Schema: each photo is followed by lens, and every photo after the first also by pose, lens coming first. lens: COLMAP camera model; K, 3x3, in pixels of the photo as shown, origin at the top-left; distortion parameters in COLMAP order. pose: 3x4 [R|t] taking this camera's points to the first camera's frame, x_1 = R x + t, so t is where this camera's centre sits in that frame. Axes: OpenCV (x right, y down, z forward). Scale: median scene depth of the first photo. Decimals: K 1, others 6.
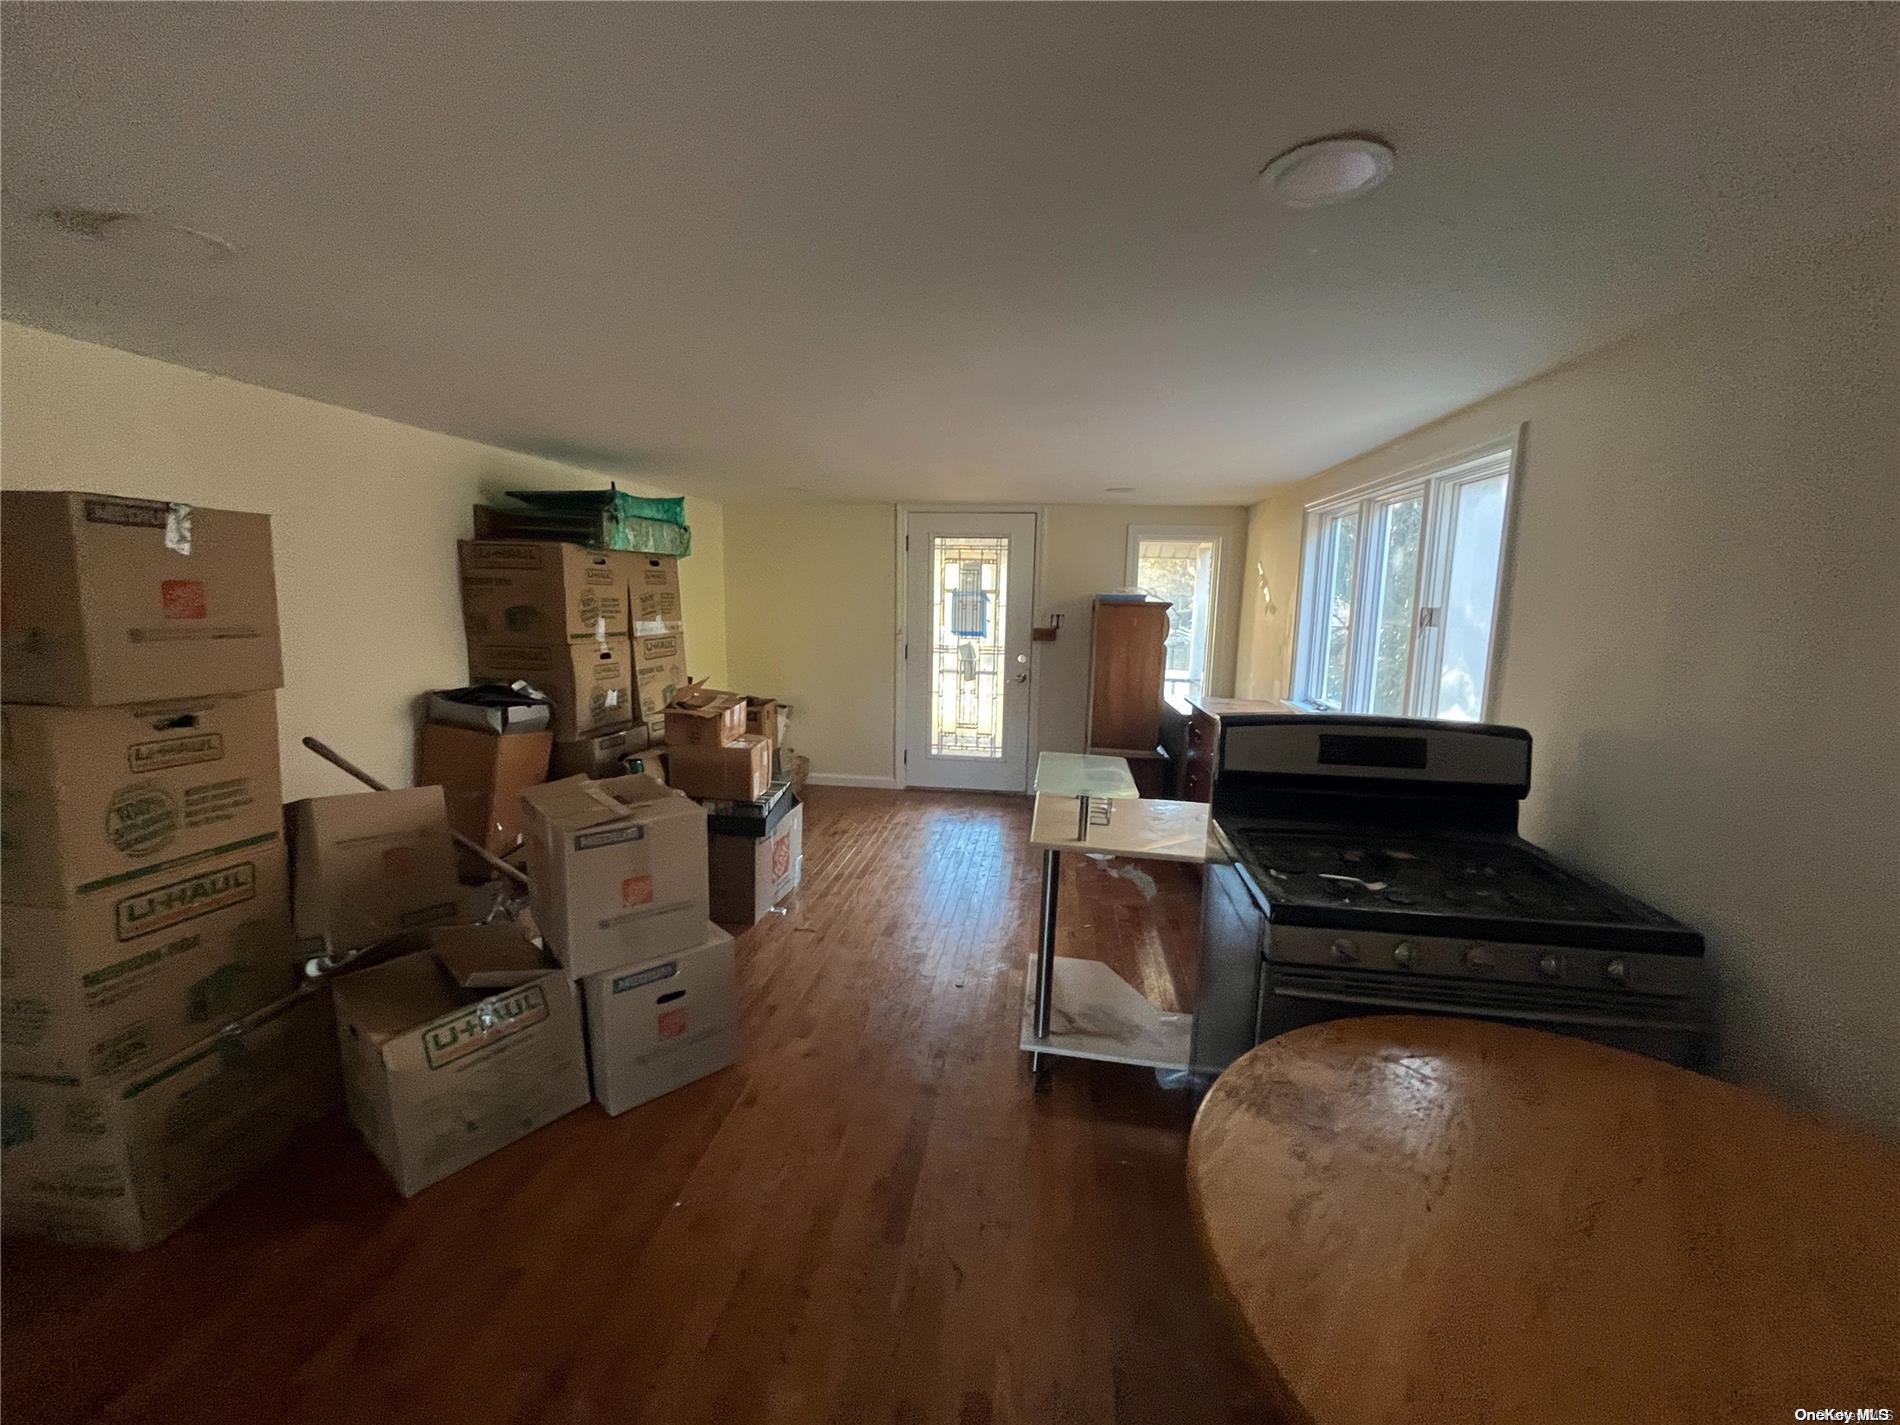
lens RADIAL K [[772.3, 0, 950.0], [0, 772.3, 712.5], [0, 0, 1]] dist [-0.001108, -0.000239]
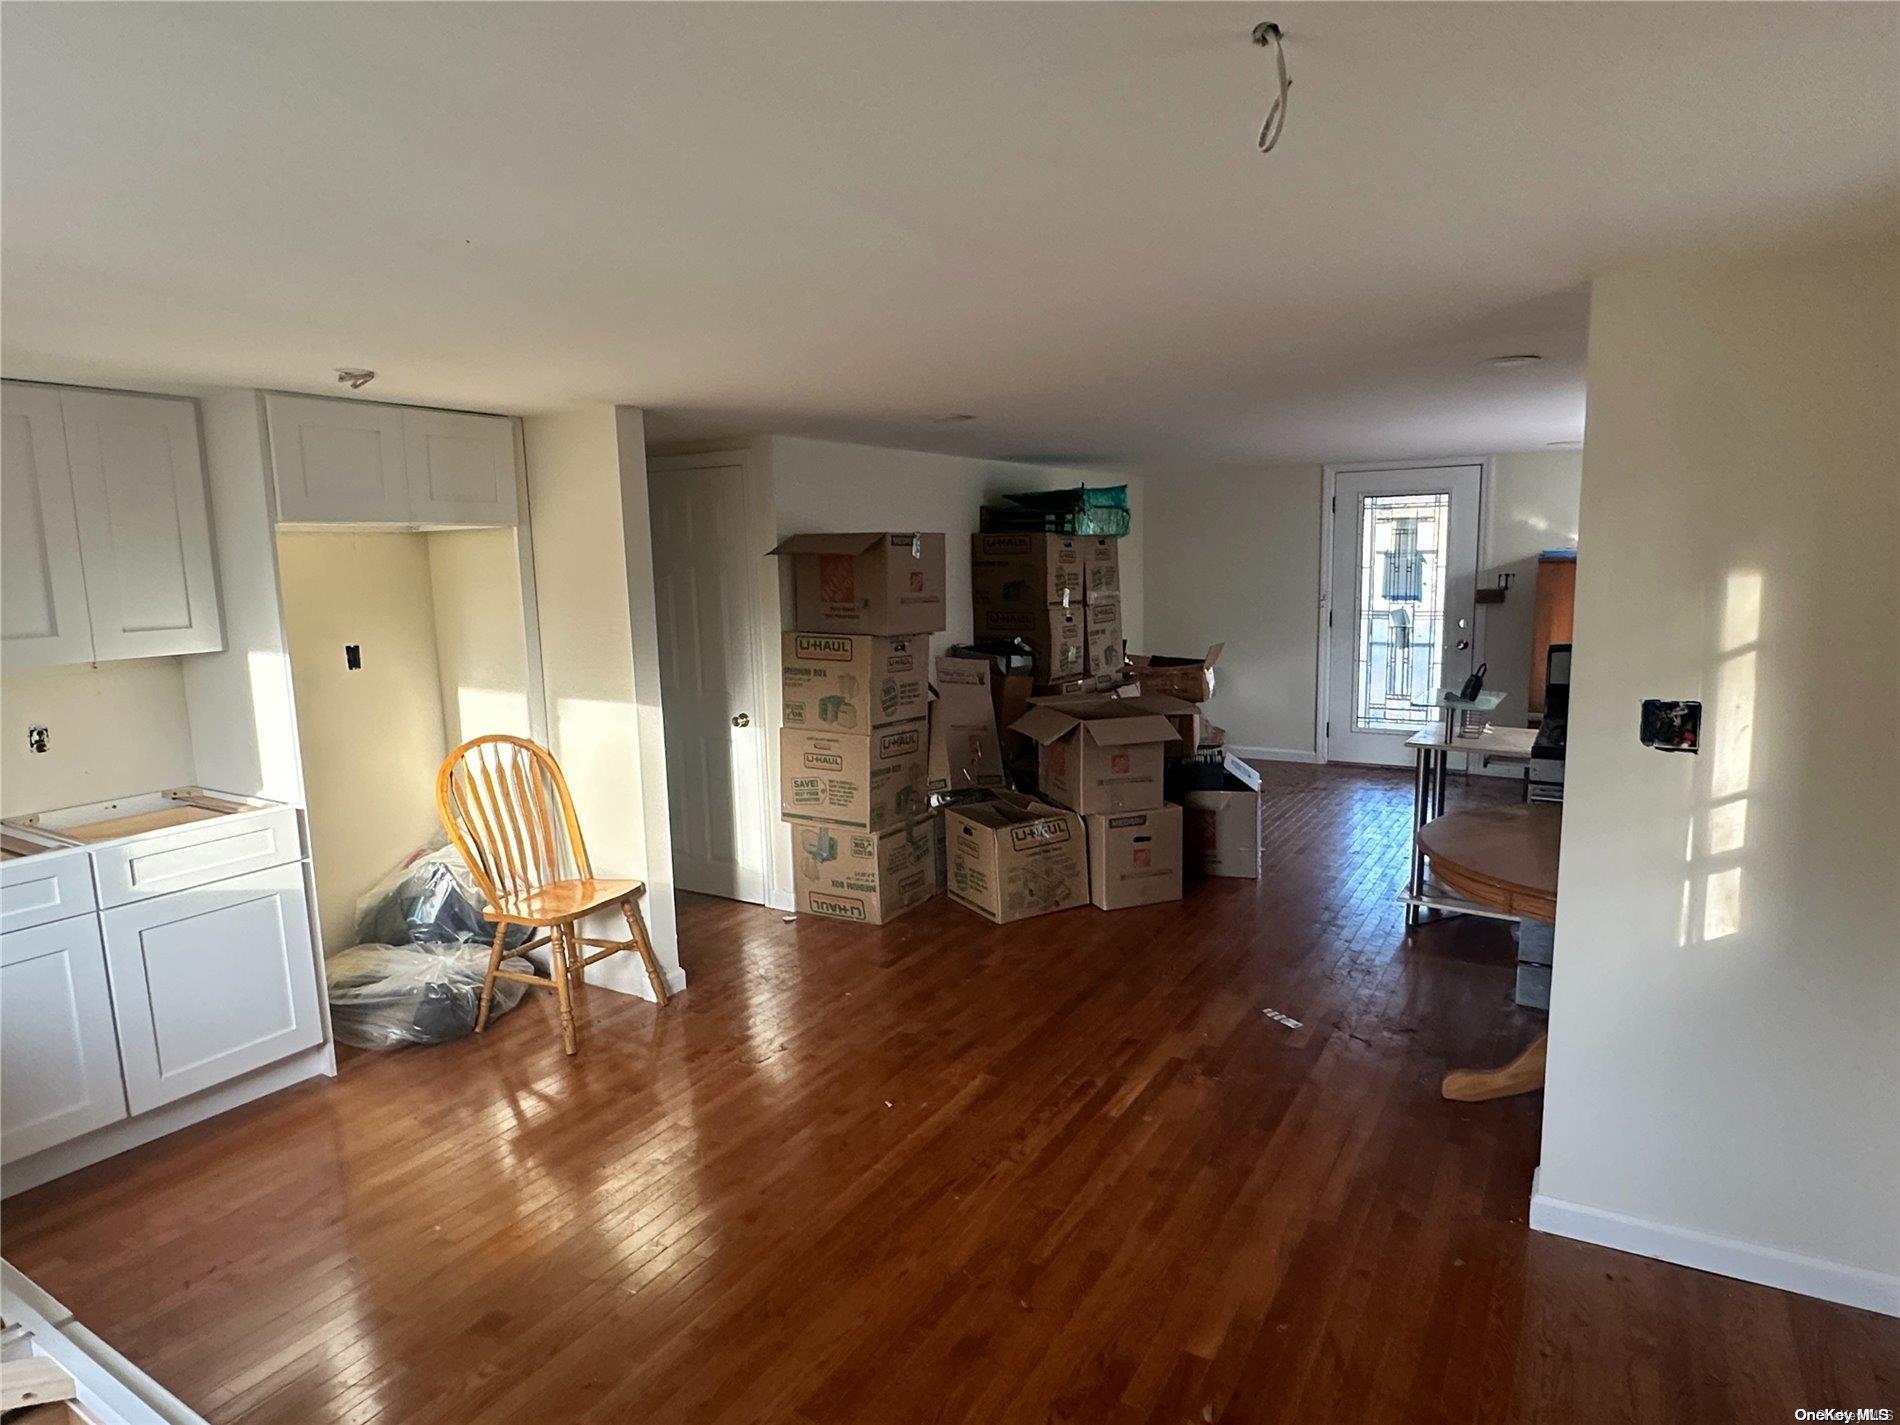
lens RADIAL K [[1100.7, 0, 943.0], [0, 1100.7, 721.9], [0, 0, 1]] dist [0.003016, -0.000991]
pose [[0.915438, 0.019953, -0.401963, 0.081580], [-0.021632, 0.999766, 0.000362, 0.089321], [0.401876, 0.008364, 0.915656, -0.661864]]
